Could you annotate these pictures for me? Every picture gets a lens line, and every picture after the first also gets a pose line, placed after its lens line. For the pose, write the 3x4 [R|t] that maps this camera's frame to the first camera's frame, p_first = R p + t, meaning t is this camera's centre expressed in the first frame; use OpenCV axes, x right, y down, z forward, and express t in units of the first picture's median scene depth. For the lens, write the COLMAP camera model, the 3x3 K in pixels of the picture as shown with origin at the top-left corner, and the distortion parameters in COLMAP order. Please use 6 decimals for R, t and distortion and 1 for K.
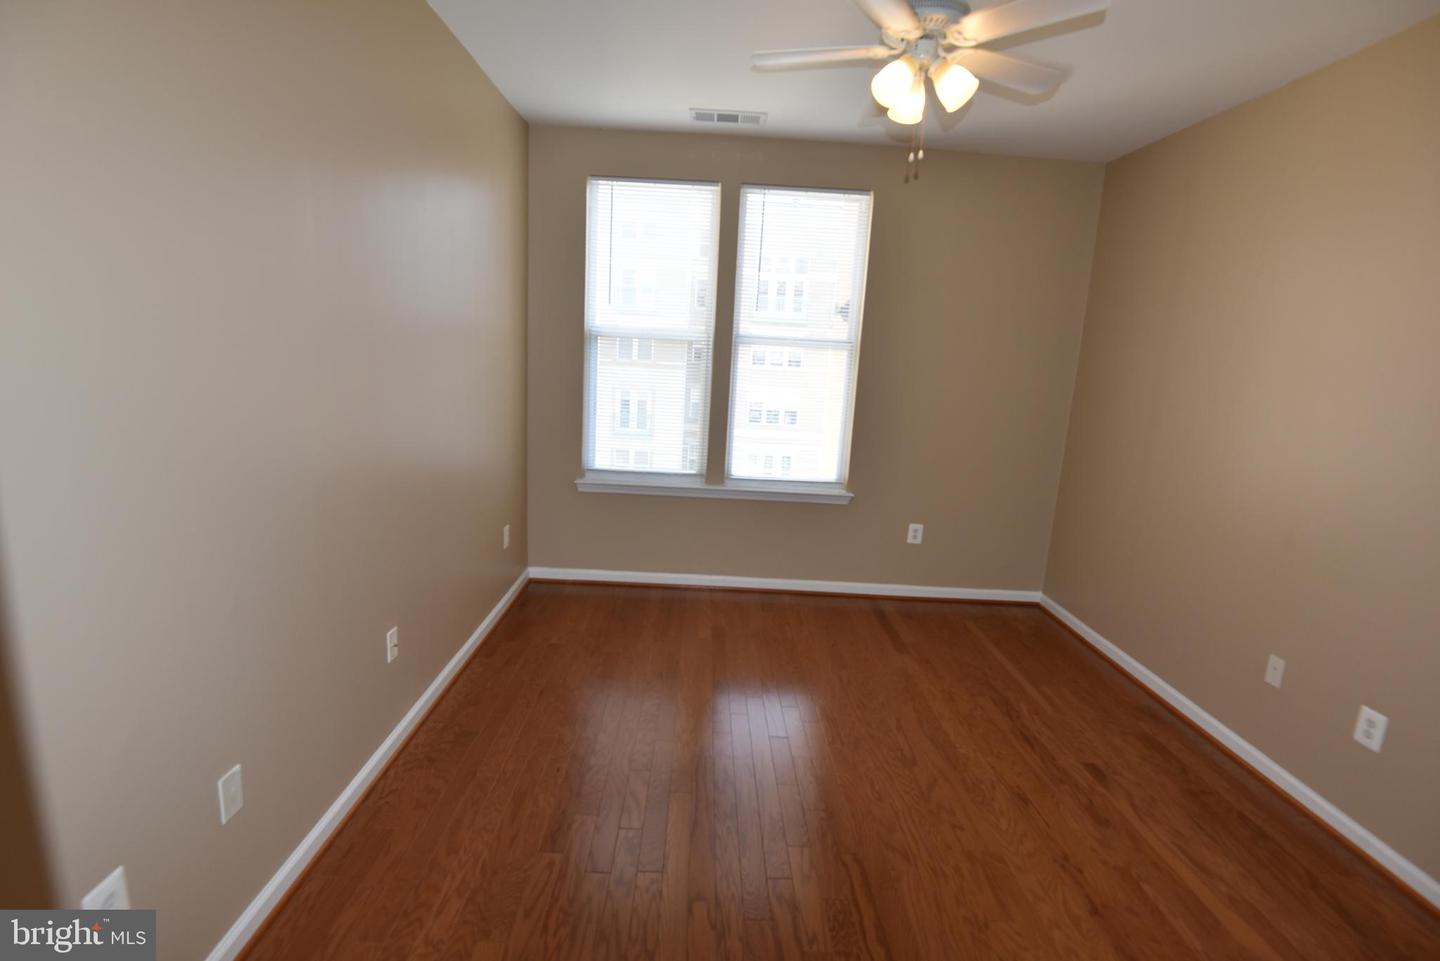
lens RADIAL K [[665.4, 0, 719.6], [0, 665.4, 485.5], [0, 0, 1]] dist [-0.001522, -0.009052]
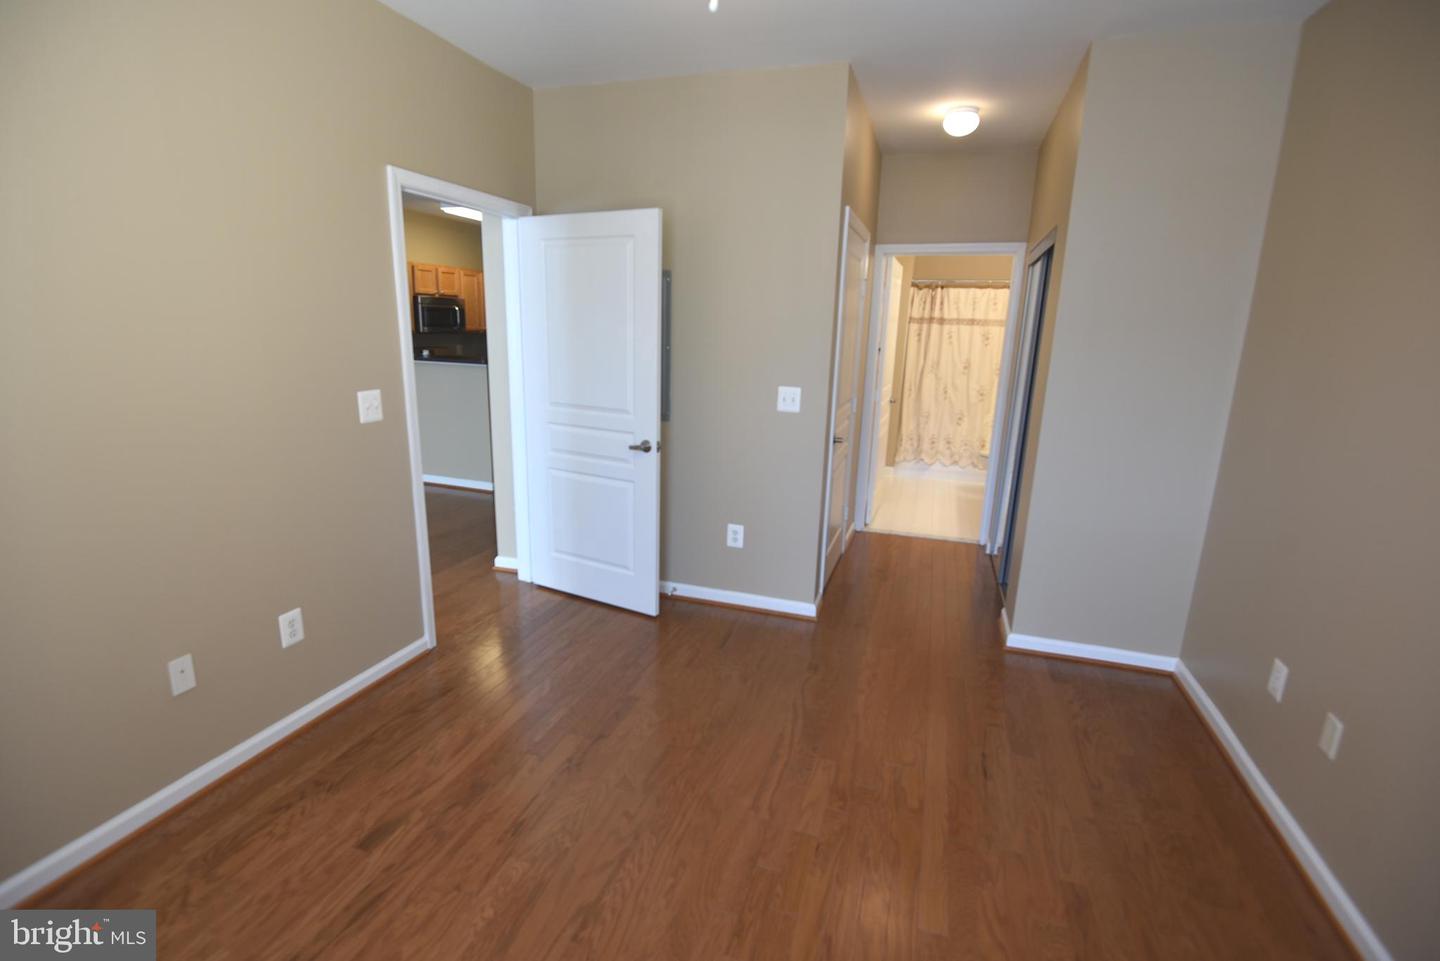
lens RADIAL K [[665.4, 0, 719.6], [0, 665.4, 485.5], [0, 0, 1]] dist [-0.001522, -0.009052]
pose [[-0.939219, -0.161181, 0.303131, 0.020686], [-0.014724, 0.901042, 0.433482, -0.301353], [-0.343002, 0.402671, -0.848649, 1.447490]]
